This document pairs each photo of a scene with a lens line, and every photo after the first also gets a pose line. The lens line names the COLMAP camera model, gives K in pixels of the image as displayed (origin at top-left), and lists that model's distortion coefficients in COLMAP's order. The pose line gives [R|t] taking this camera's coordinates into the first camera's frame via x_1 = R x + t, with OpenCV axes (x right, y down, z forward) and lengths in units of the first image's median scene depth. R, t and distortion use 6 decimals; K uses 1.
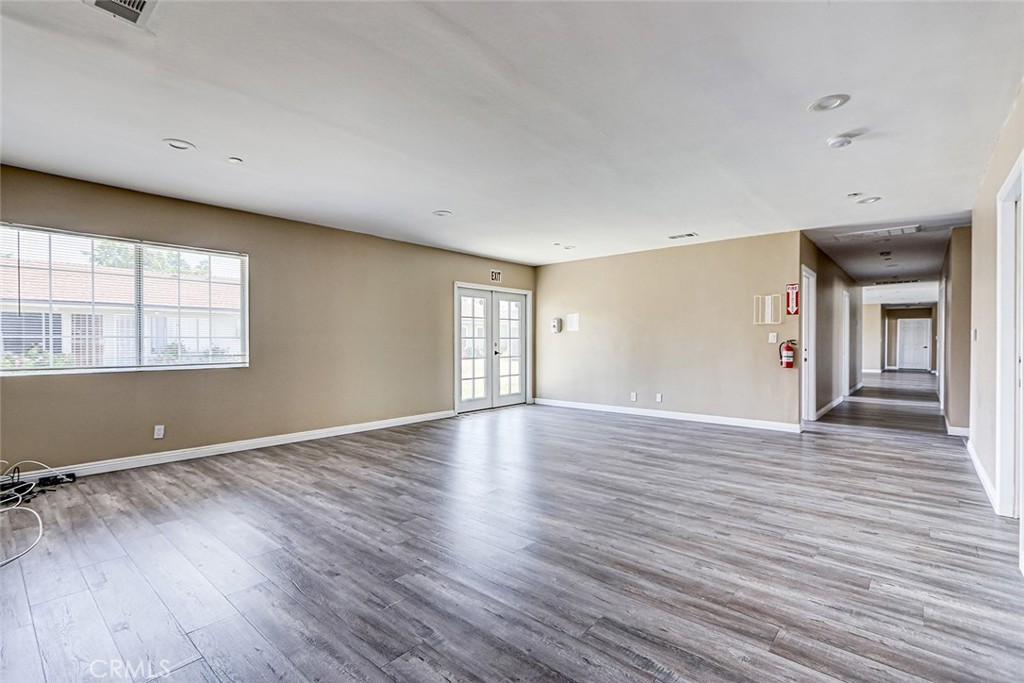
lens RADIAL K [[465.2, 0, 502.6], [0, 465.2, 331.0], [0, 0, 1]] dist [0.017875, 0.000119]
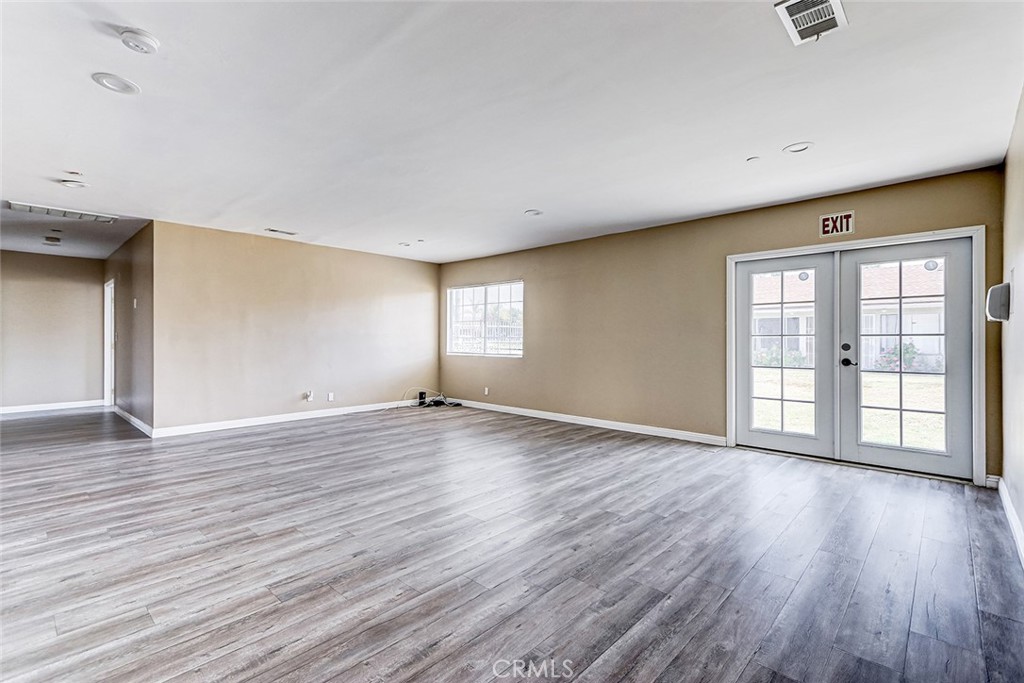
lens RADIAL K [[465.2, 0, 518.3], [0, 465.2, 348.1], [0, 0, 1]] dist [0.017875, 0.000119]
pose [[-0.017877, 0.017984, -0.999678, 1.267135], [0.016175, 0.999713, 0.017696, 0.031888], [0.999709, -0.015853, -0.018163, 1.443002]]
